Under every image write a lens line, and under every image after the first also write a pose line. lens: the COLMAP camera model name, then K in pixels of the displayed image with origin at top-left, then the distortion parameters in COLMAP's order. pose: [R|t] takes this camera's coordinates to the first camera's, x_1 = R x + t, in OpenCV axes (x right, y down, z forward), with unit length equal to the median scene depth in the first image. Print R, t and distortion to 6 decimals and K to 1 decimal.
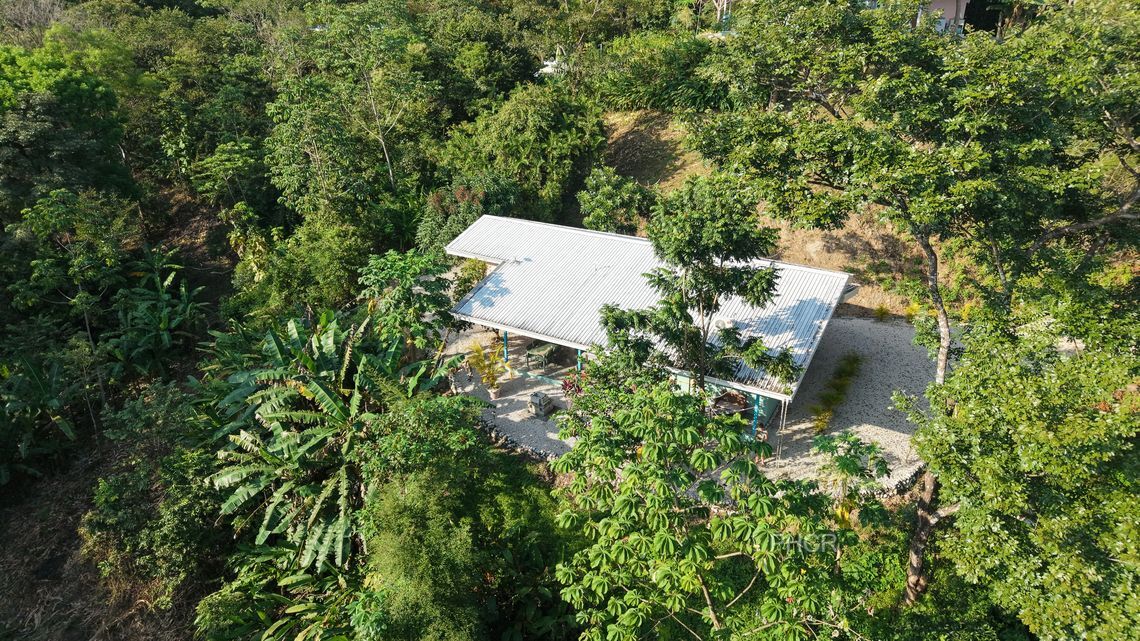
lens RADIAL K [[753.3, 0, 570.0], [0, 753.3, 320.5], [0, 0, 1]] dist [-0.002679, -0.000672]
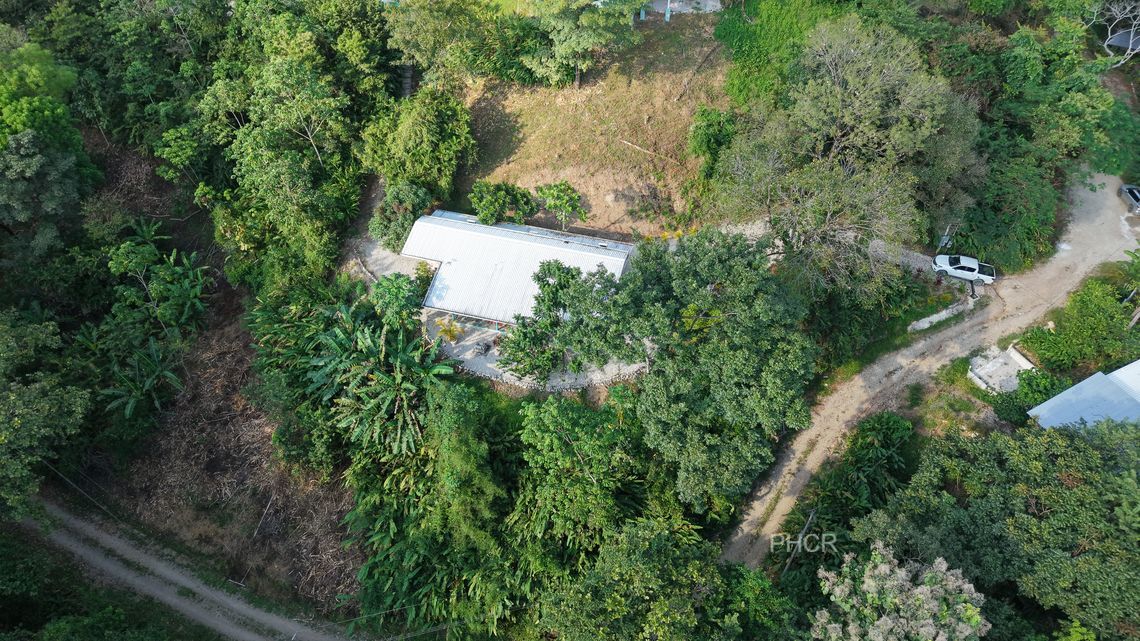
lens RADIAL K [[690.5, 0, 570.0], [0, 690.5, 320.5], [0, 0, 1]] dist [0.031620, -0.000217]
pose [[0.967871, -0.163805, 0.190770, -0.097288], [0.088849, 0.932543, 0.349955, -0.383890], [-0.235225, -0.321762, 0.917136, -0.469795]]
